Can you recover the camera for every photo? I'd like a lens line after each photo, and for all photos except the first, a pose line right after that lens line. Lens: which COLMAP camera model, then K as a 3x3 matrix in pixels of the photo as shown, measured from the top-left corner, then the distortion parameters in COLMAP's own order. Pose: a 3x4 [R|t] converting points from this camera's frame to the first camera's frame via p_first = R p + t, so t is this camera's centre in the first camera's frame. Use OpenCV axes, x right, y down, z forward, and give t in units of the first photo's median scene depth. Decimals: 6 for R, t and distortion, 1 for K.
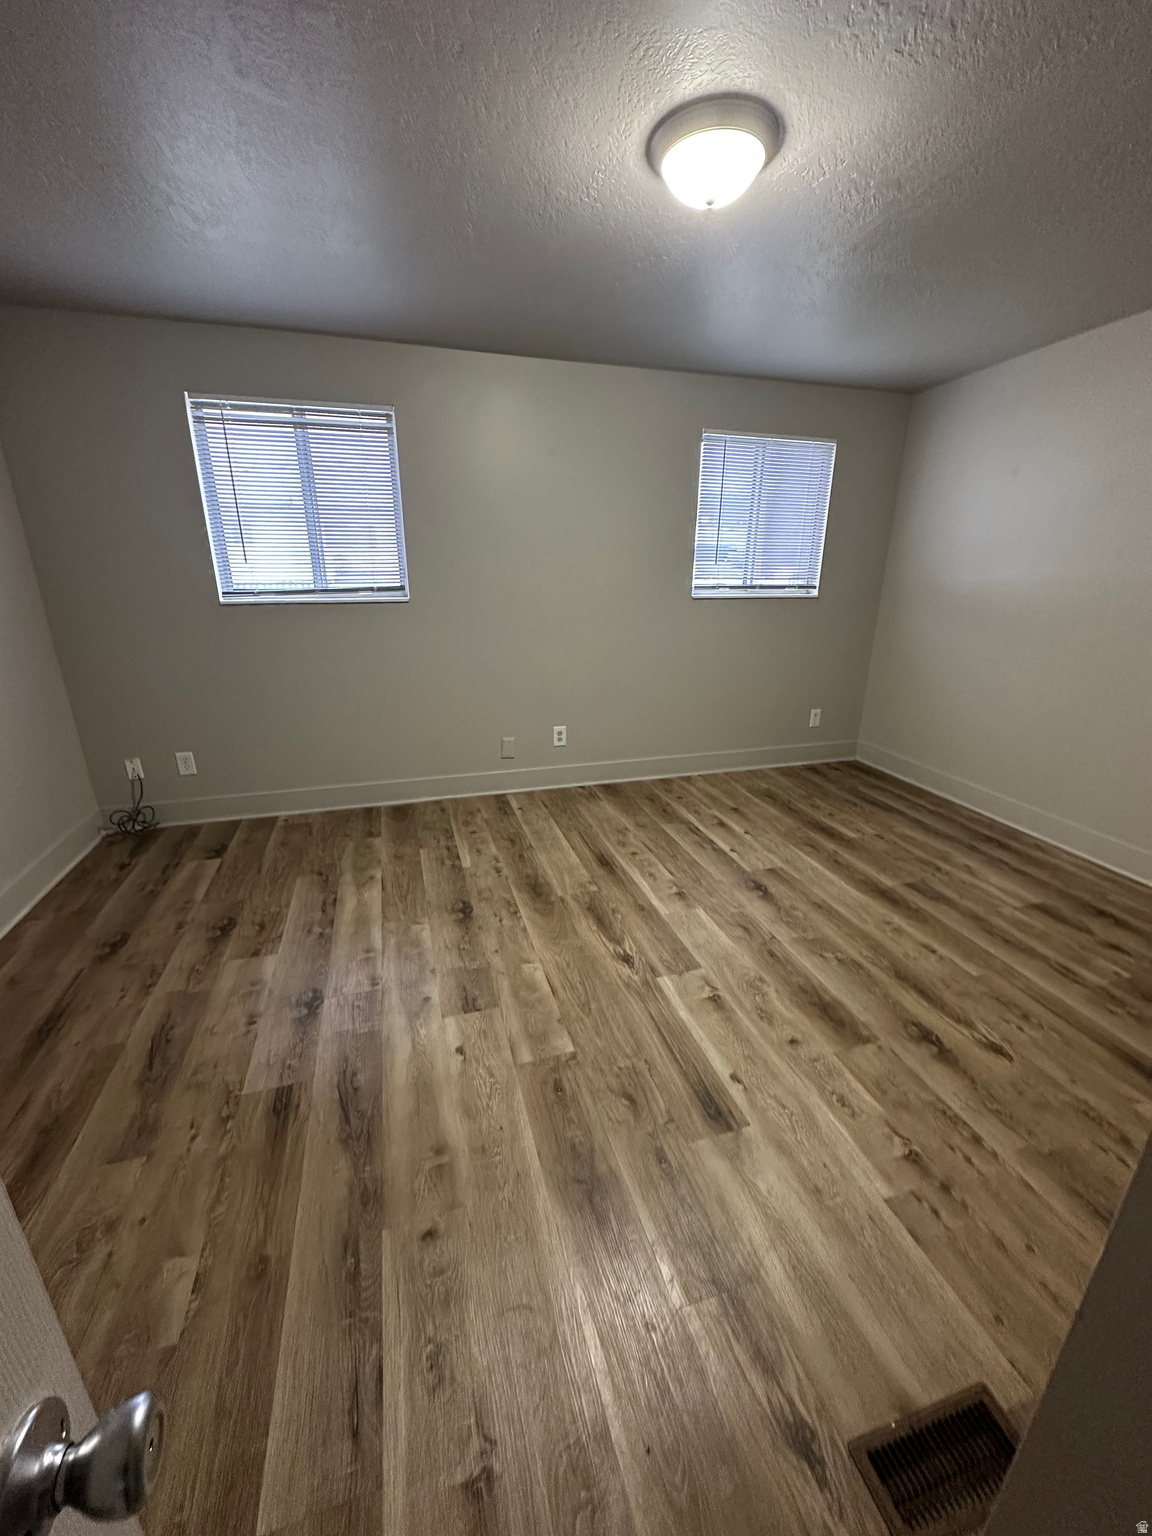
lens RADIAL K [[610.5, 0, 566.0], [0, 610.5, 766.9], [0, 0, 1]] dist [0.000532, -0.000421]
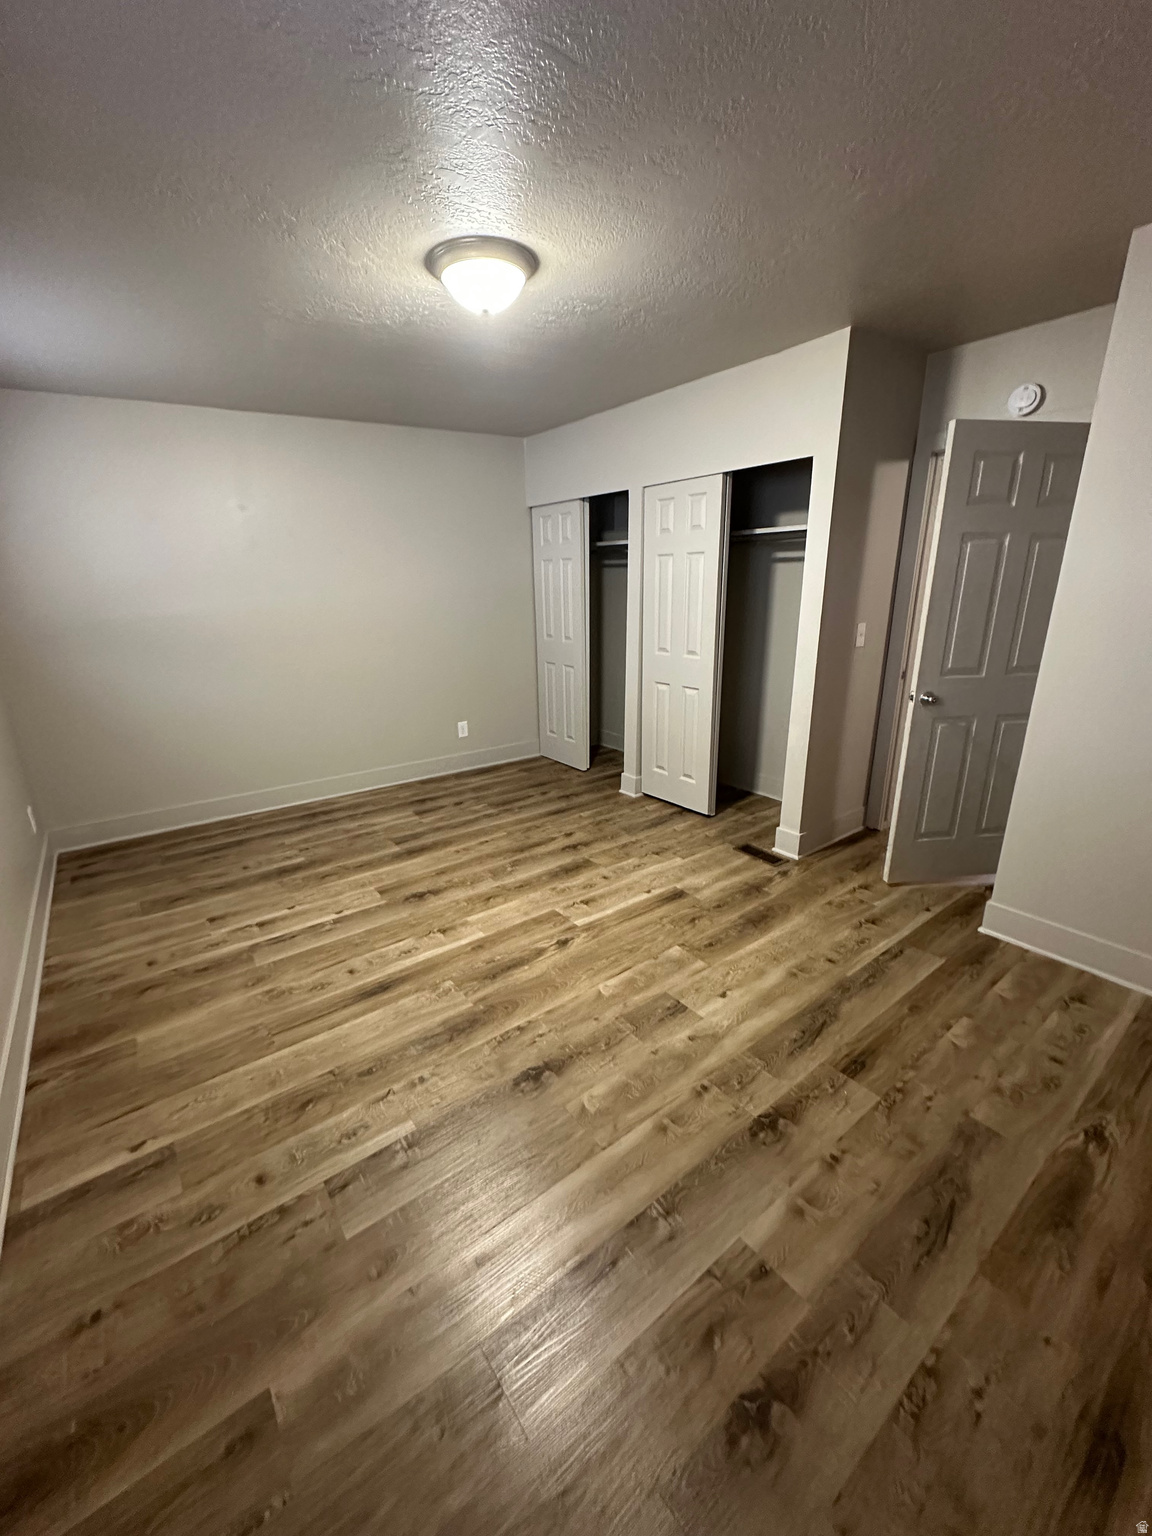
lens RADIAL K [[610.5, 0, 575.2], [0, 610.5, 767.2], [0, 0, 1]] dist [0.000532, -0.000421]
pose [[-0.362082, -0.275880, 0.890386, -0.834705], [0.305235, 0.867446, 0.392898, -0.415259], [-0.880754, 0.414038, -0.229878, 1.086895]]
